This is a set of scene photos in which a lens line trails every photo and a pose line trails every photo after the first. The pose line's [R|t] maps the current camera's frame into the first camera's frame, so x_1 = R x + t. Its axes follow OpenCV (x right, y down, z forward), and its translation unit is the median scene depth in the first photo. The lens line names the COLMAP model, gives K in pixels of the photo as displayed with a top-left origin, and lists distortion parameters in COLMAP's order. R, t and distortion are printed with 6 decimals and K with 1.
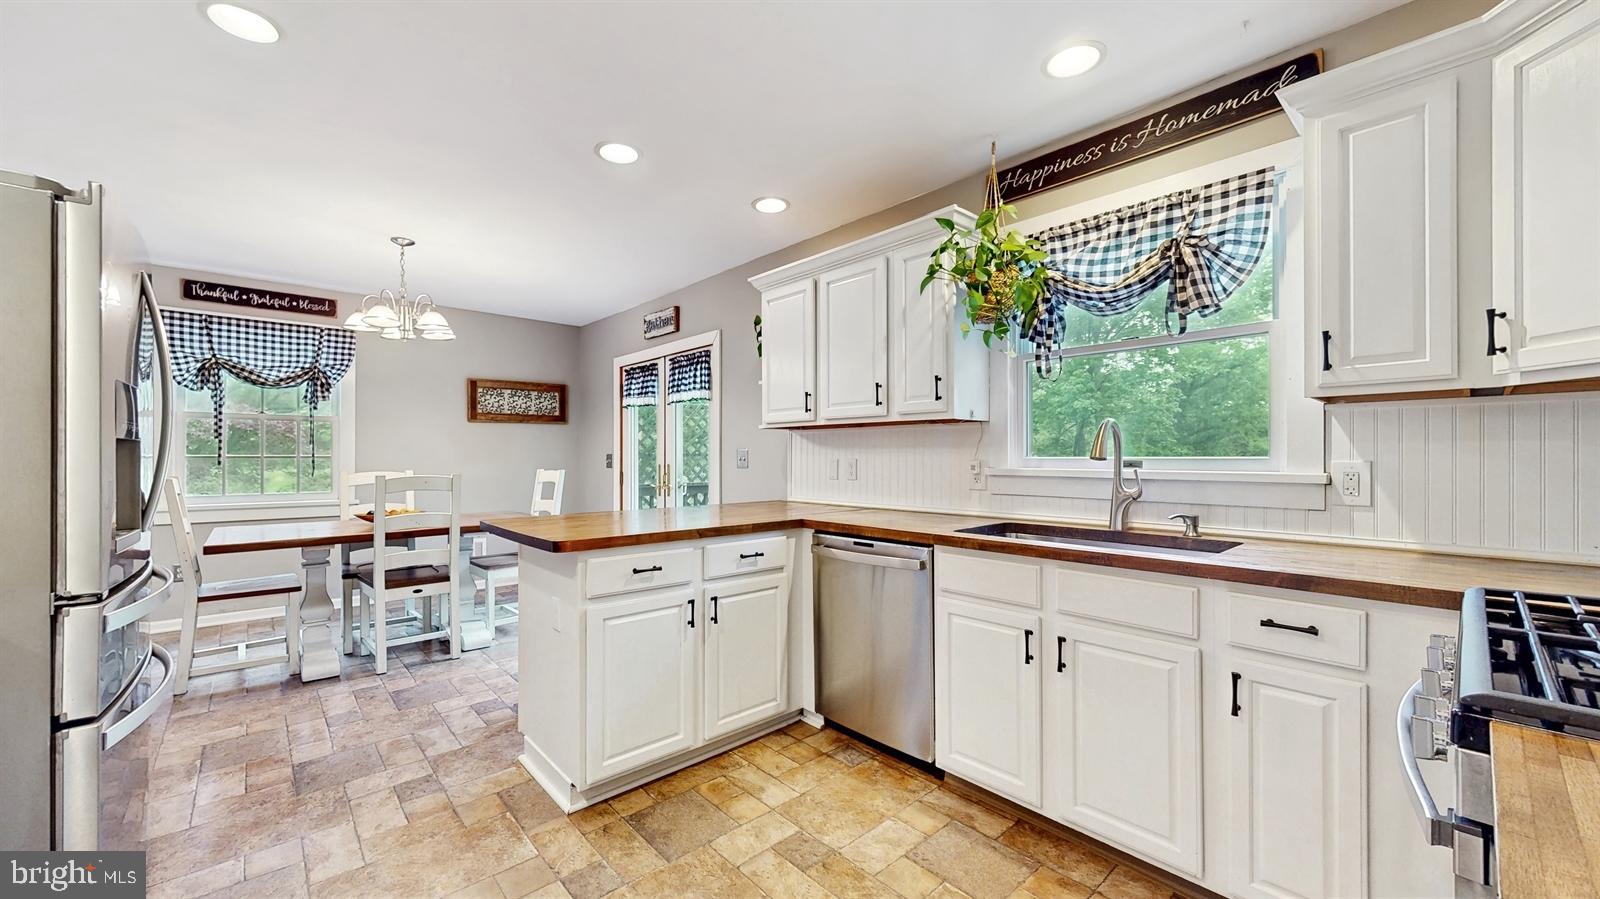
lens RADIAL K [[598.8, 0, 796.6], [0, 598.8, 455.5], [0, 0, 1]] dist [-0.001399, -0.000315]
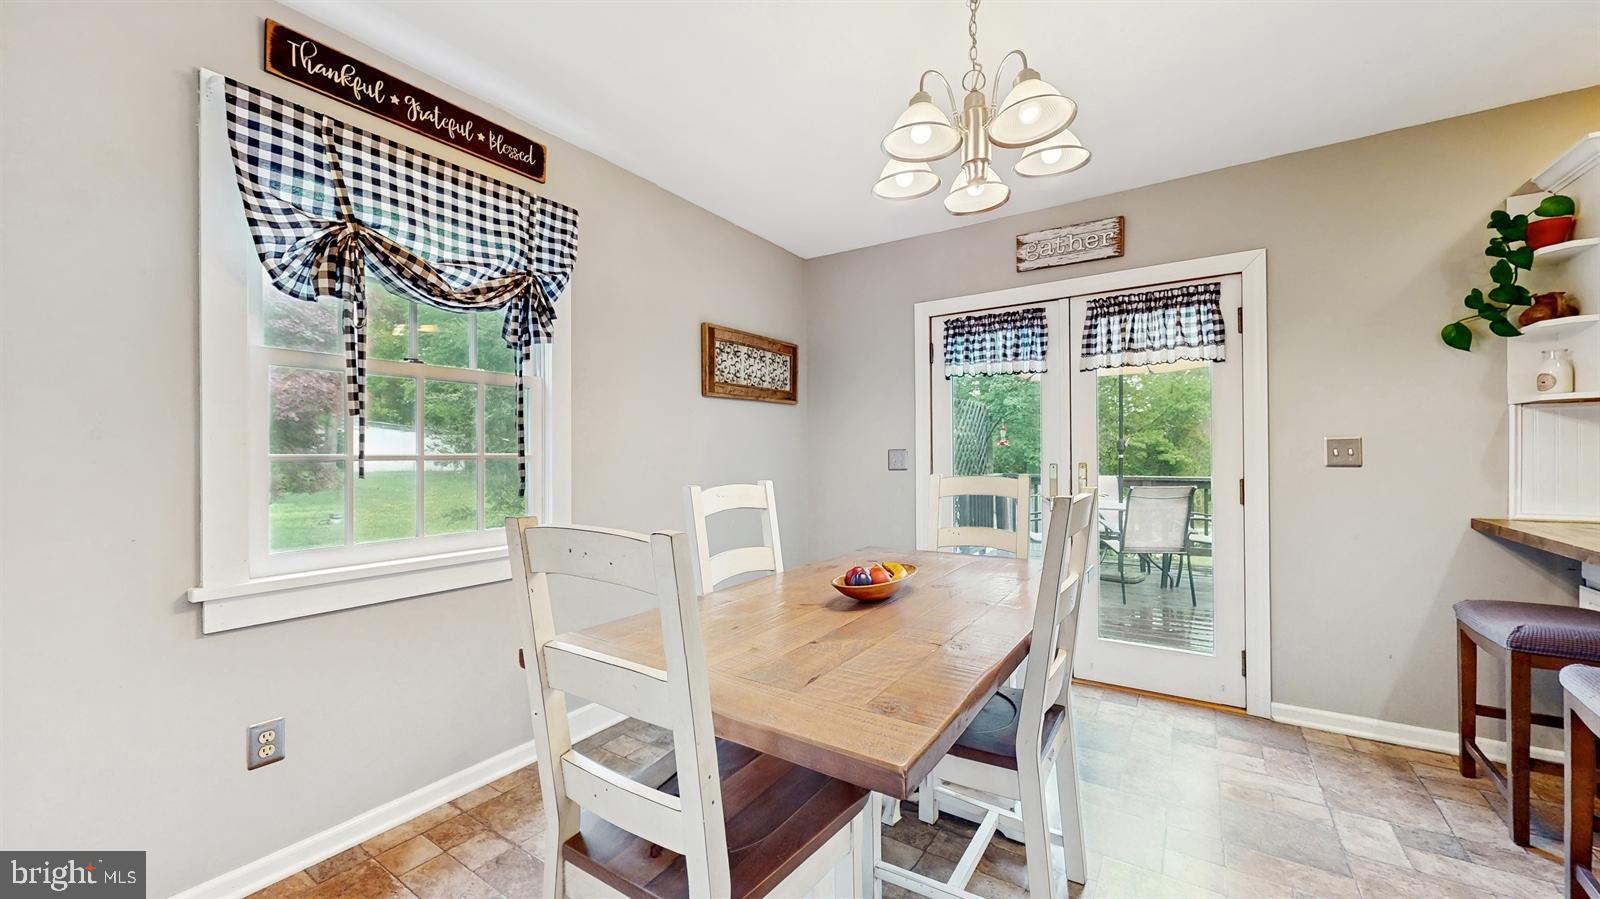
lens RADIAL K [[598.8, 0, 796.6], [0, 598.8, 455.5], [0, 0, 1]] dist [-0.001399, -0.000315]
pose [[0.967561, -0.010742, 0.252409, -0.731867], [0.010995, 0.999939, 0.000411, 0.003910], [-0.252398, 0.002377, 0.967621, 0.481217]]
